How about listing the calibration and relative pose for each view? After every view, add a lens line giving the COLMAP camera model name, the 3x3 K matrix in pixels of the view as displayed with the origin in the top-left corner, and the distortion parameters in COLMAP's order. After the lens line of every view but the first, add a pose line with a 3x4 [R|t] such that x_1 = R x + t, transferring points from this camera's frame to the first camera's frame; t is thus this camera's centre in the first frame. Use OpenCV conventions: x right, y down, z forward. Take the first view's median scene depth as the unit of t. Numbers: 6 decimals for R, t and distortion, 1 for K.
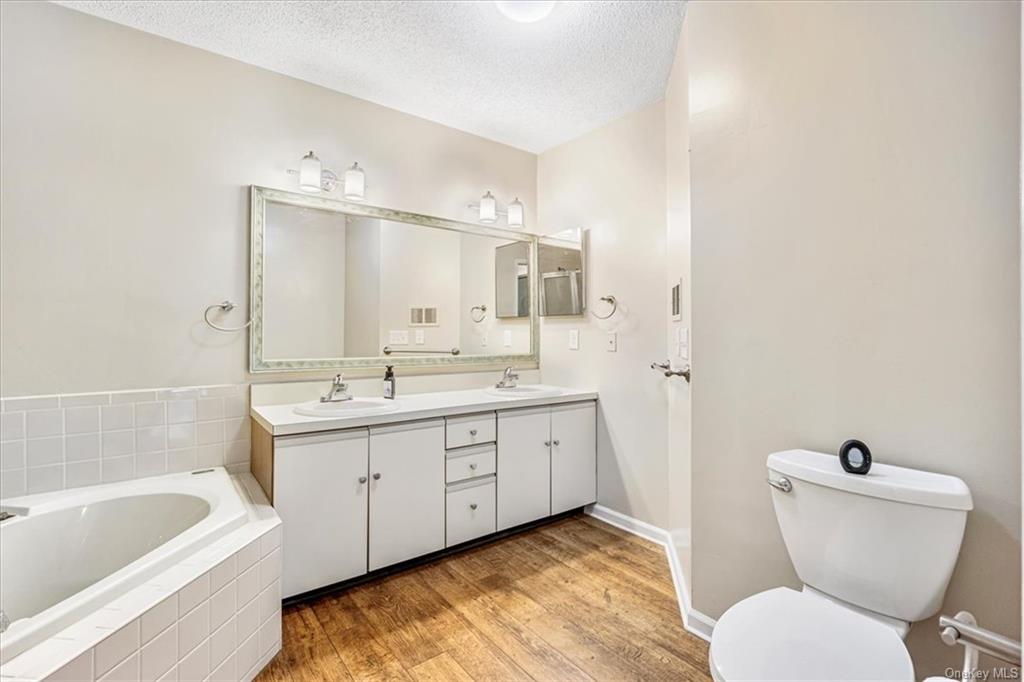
lens RADIAL K [[455.8, 0, 513.7], [0, 455.8, 330.1], [0, 0, 1]] dist [-0.004086, -0.000289]
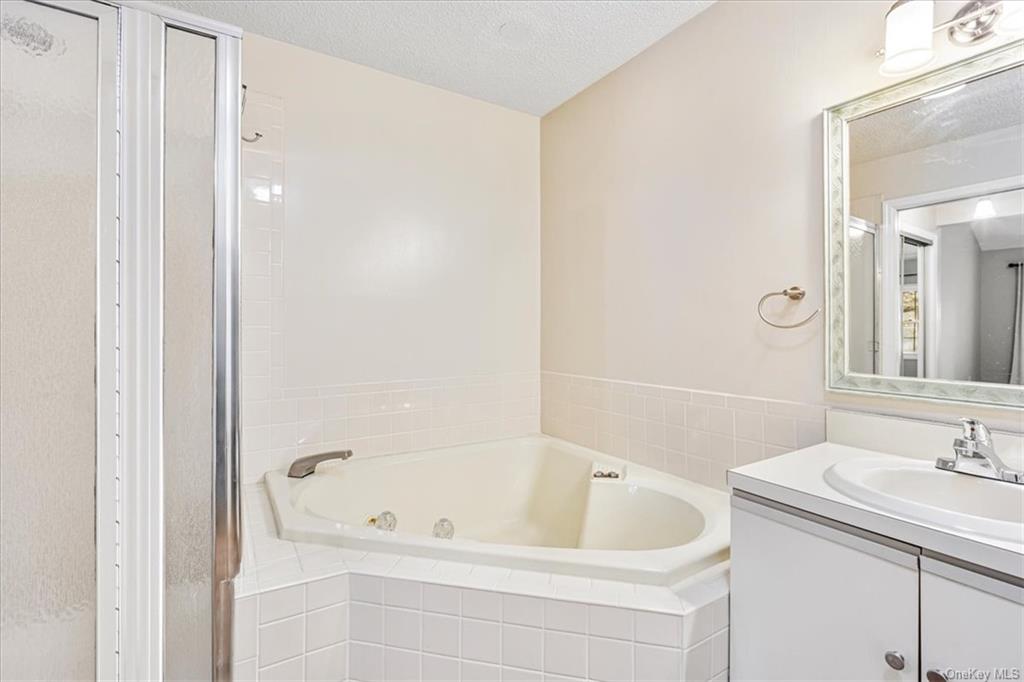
lens RADIAL K [[455.8, 0, 513.7], [0, 455.8, 330.1], [0, 0, 1]] dist [-0.004086, -0.000289]
pose [[-0.082984, -0.004100, -0.996542, 0.123874], [0.004613, 0.999979, -0.004498, 0.005761], [0.996540, -0.004970, -0.082964, 0.593920]]
